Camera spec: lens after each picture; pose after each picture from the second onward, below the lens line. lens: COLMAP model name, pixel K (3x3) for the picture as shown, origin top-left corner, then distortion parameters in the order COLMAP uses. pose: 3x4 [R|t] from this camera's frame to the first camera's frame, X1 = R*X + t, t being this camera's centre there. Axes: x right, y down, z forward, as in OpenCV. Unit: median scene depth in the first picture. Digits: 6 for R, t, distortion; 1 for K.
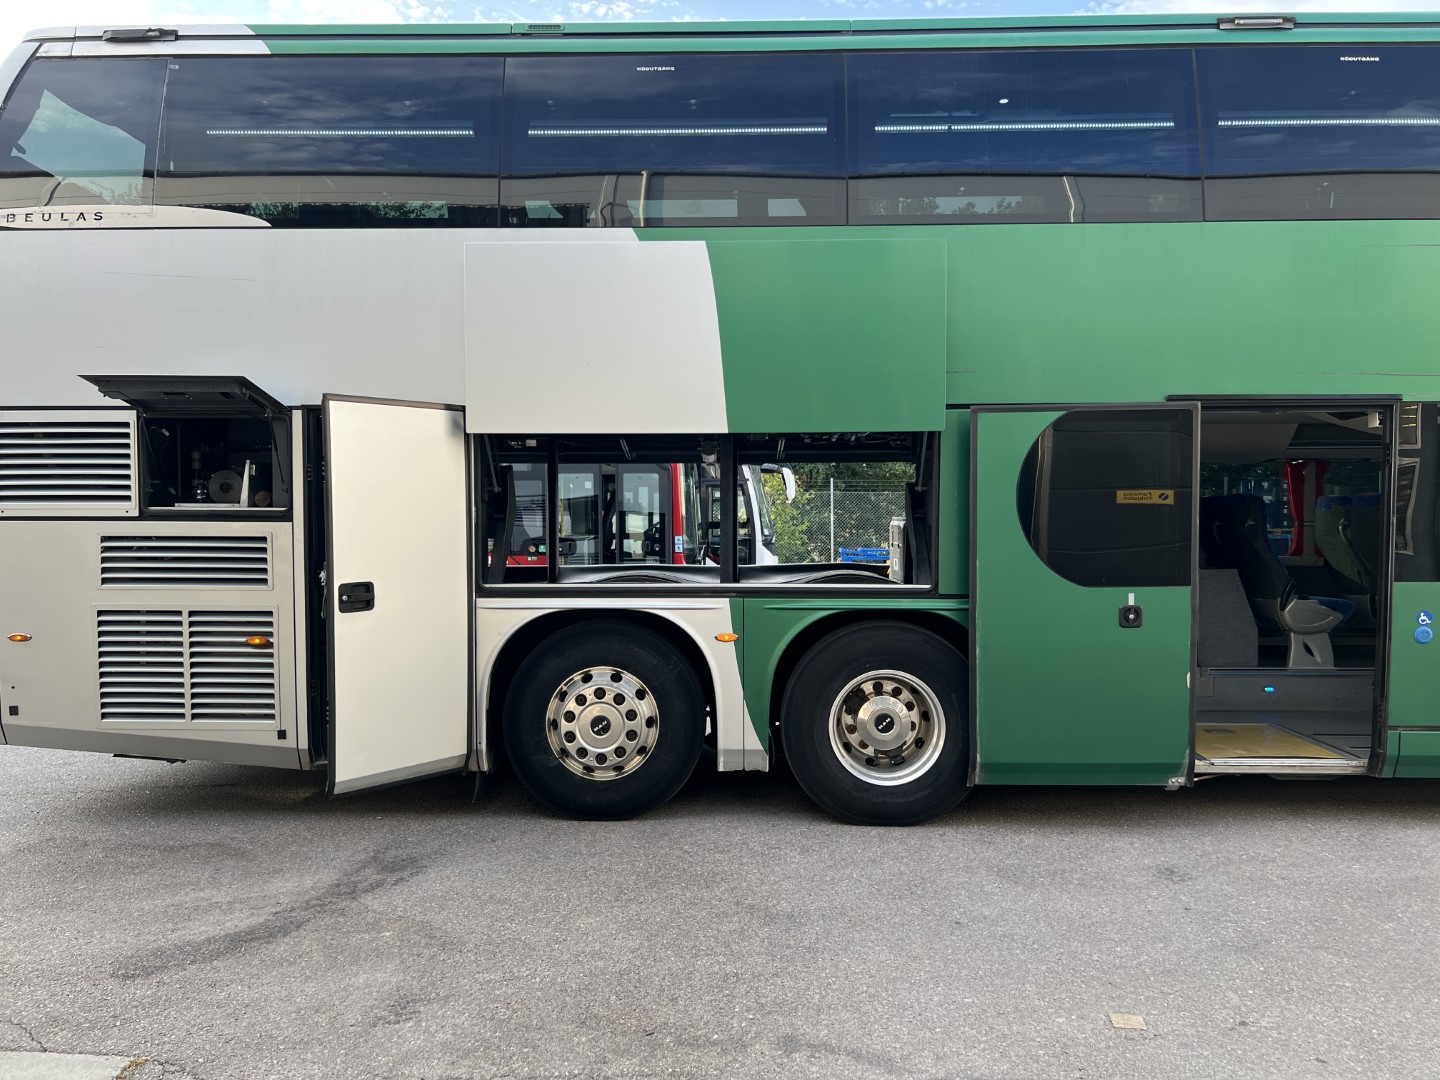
lens RADIAL K [[1107.7, 0, 711.8], [0, 1107.7, 547.8], [0, 0, 1]] dist [0.052186, -0.073412]
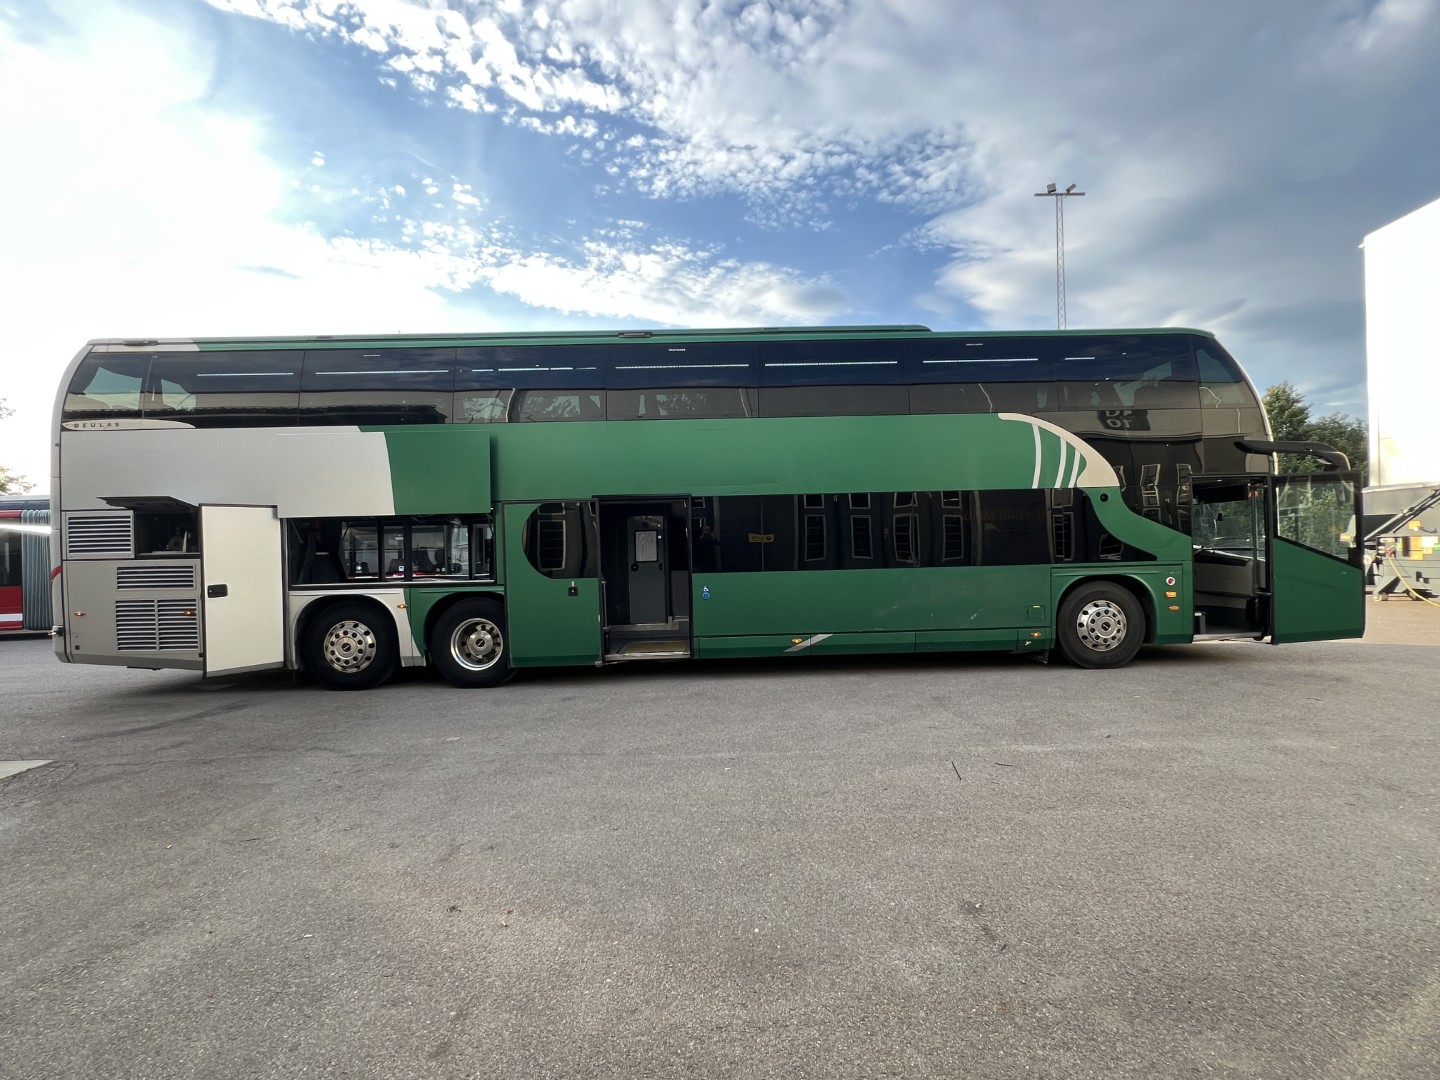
lens RADIAL K [[701.6, 0, 719.1], [0, 701.6, 539.3], [0, 0, 1]] dist [-0.011927, -0.000496]
pose [[0.998141, -0.021789, 0.056924, 0.568792], [0.024072, 0.998920, -0.039737, 0.017784], [-0.055997, 0.041034, 0.997587, -0.445865]]
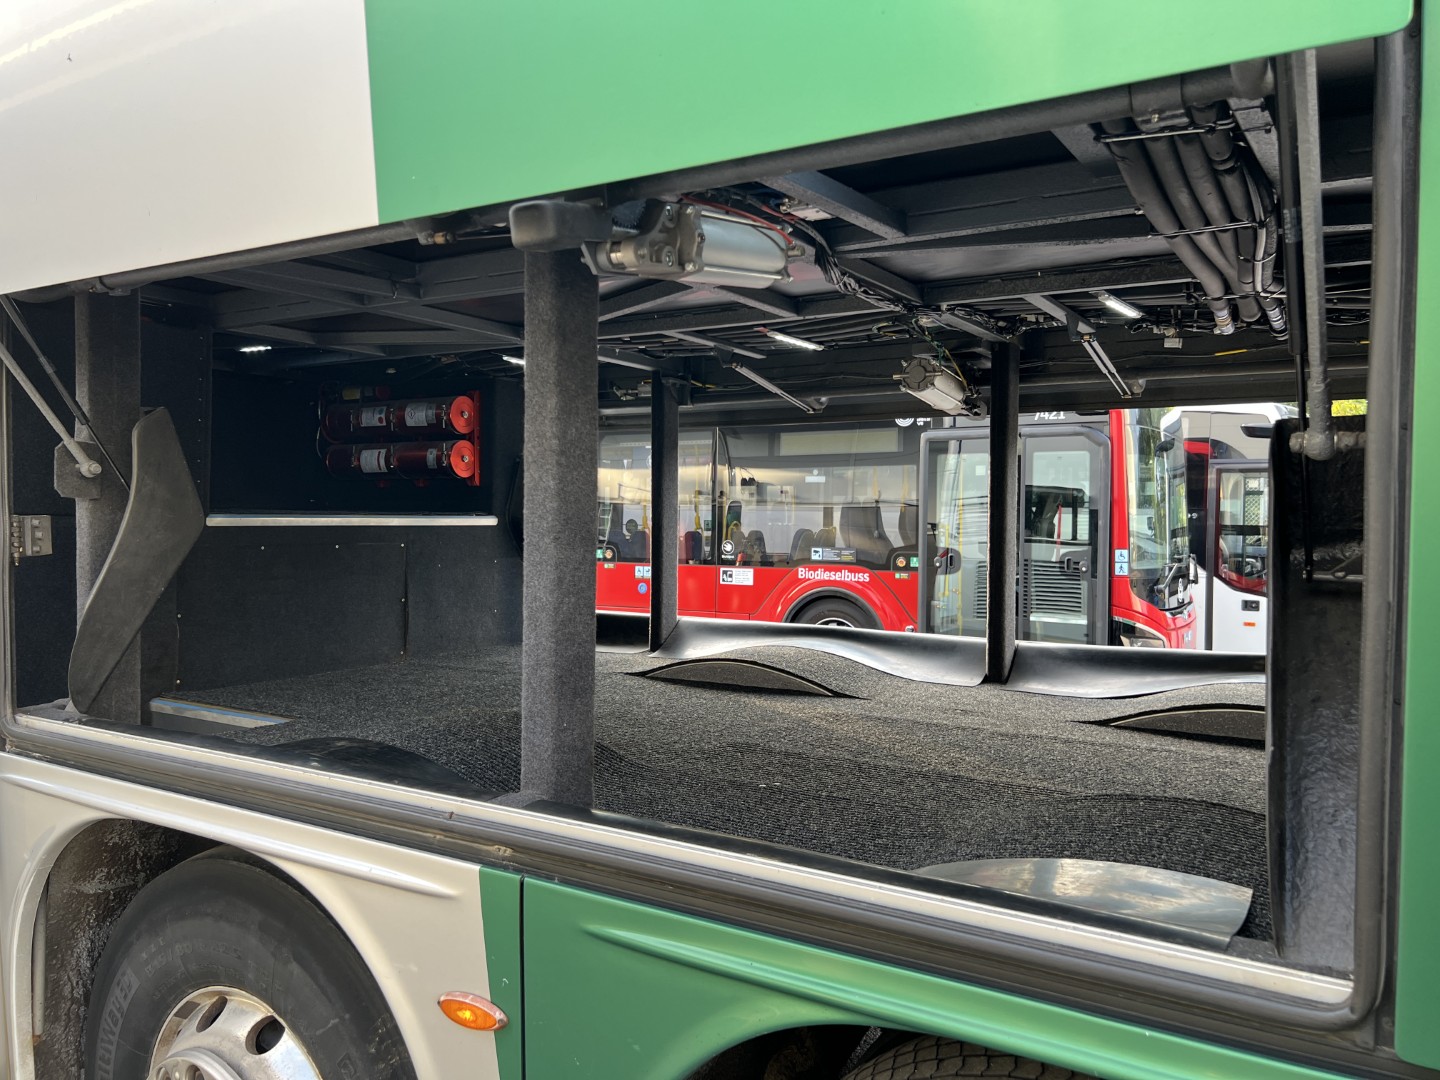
lens RADIAL K [[1107.7, 0, 714.3], [0, 1107.7, 535.7], [0, 0, 1]] dist [0.052186, -0.073412]
pose [[0.869713, 0.020814, -0.493119, 0.192768], [-0.022430, 0.999745, 0.002638, -0.035256], [0.493048, 0.008766, 0.869958, 0.786782]]
